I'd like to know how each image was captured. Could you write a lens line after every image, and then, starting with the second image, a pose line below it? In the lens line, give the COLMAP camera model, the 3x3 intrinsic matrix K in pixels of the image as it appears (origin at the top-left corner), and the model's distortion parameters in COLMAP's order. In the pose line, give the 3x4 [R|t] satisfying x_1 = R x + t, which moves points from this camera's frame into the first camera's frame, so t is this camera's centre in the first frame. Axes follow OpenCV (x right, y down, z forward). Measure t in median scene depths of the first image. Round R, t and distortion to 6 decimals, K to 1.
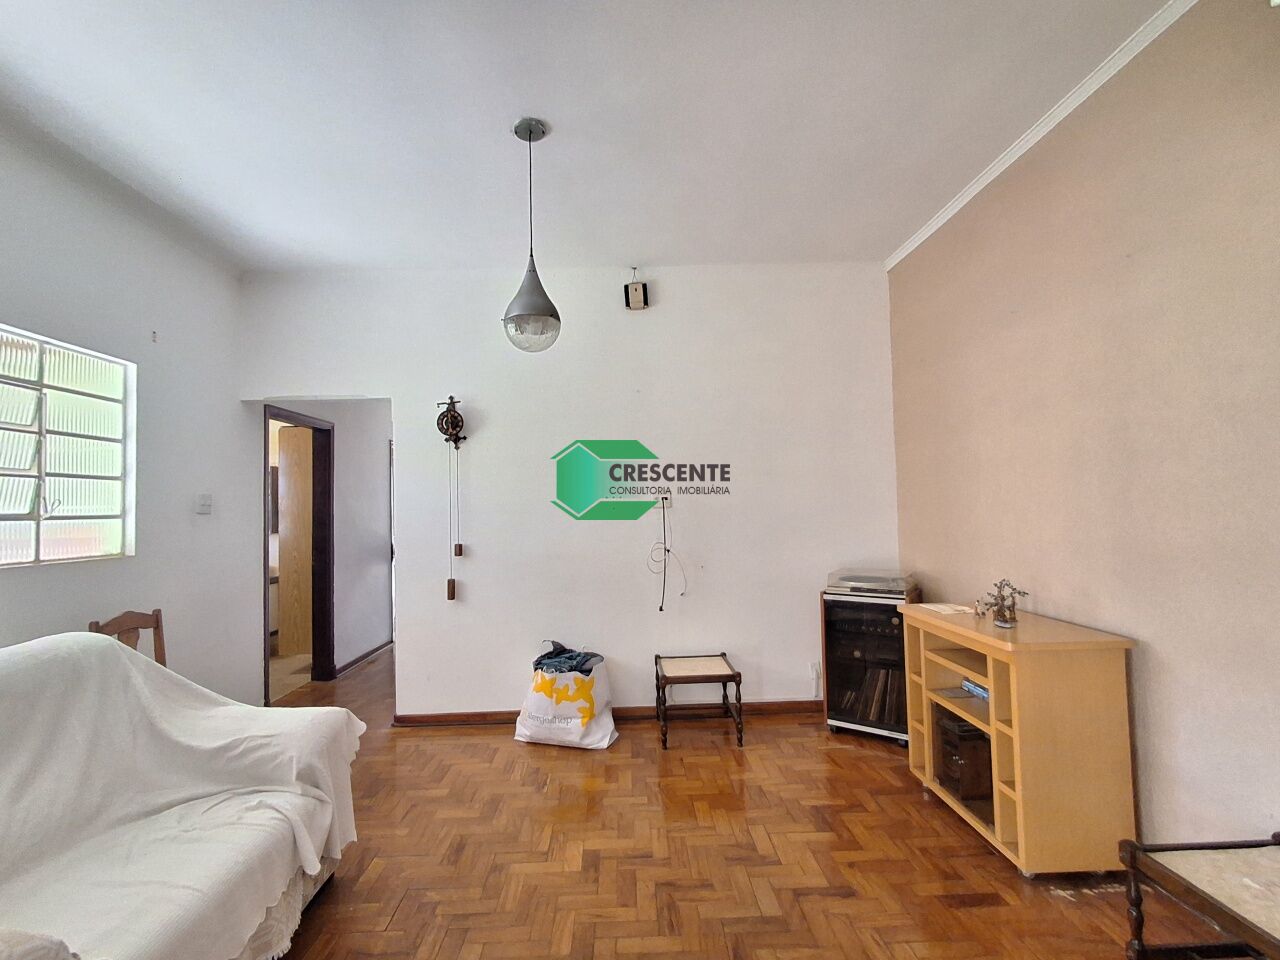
lens RADIAL K [[591.6, 0, 634.1], [0, 591.6, 485.8], [0, 0, 1]] dist [-0.002465, 0.013071]
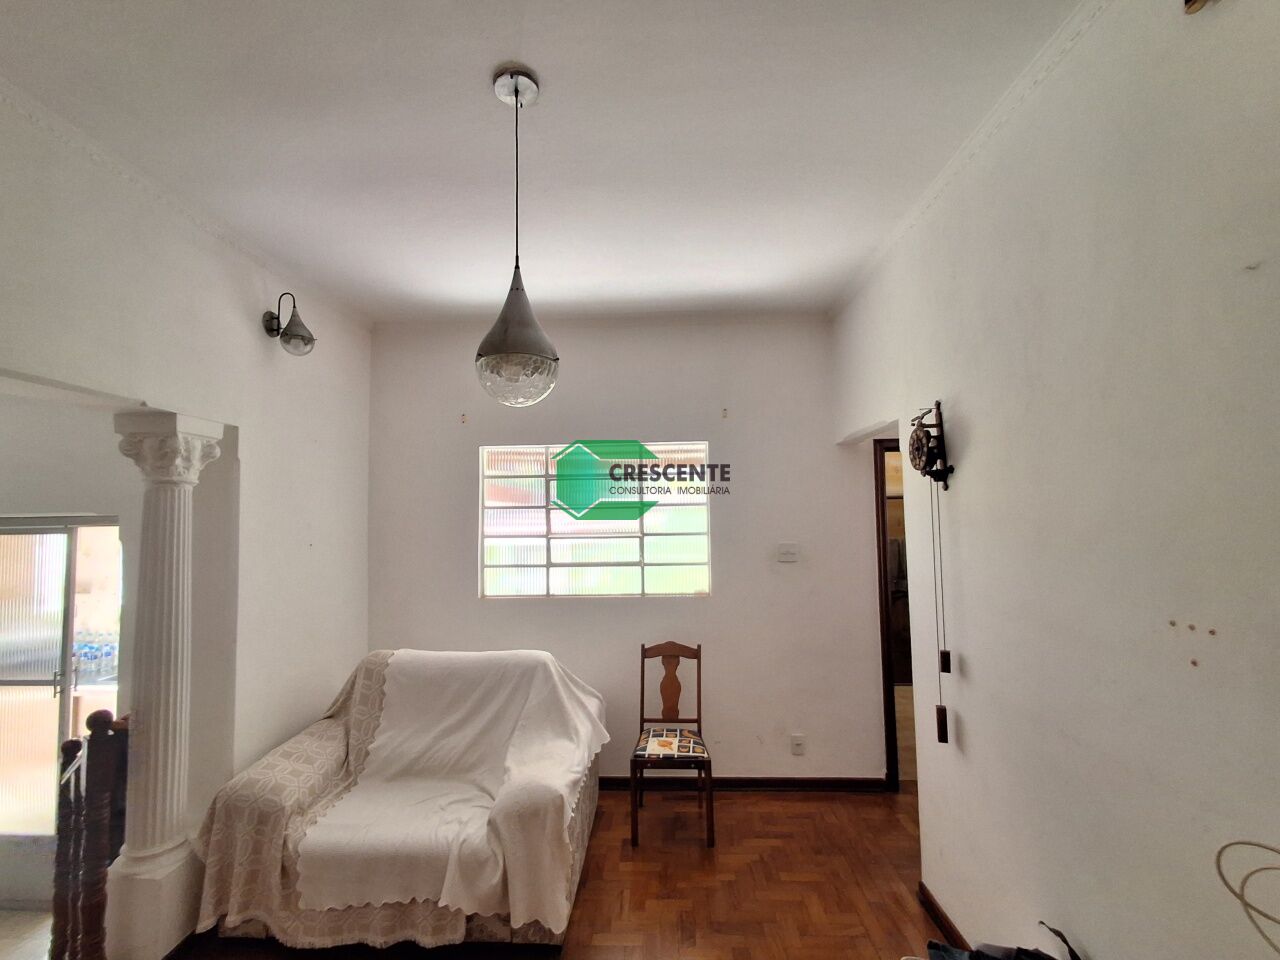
lens RADIAL K [[591.6, 0, 634.1], [0, 591.6, 485.8], [0, 0, 1]] dist [-0.002465, 0.013071]
pose [[-0.063336, -0.028054, -0.997598, 0.445595], [0.056359, 0.997909, -0.031640, -0.091003], [0.996400, -0.058227, -0.061623, 1.028489]]
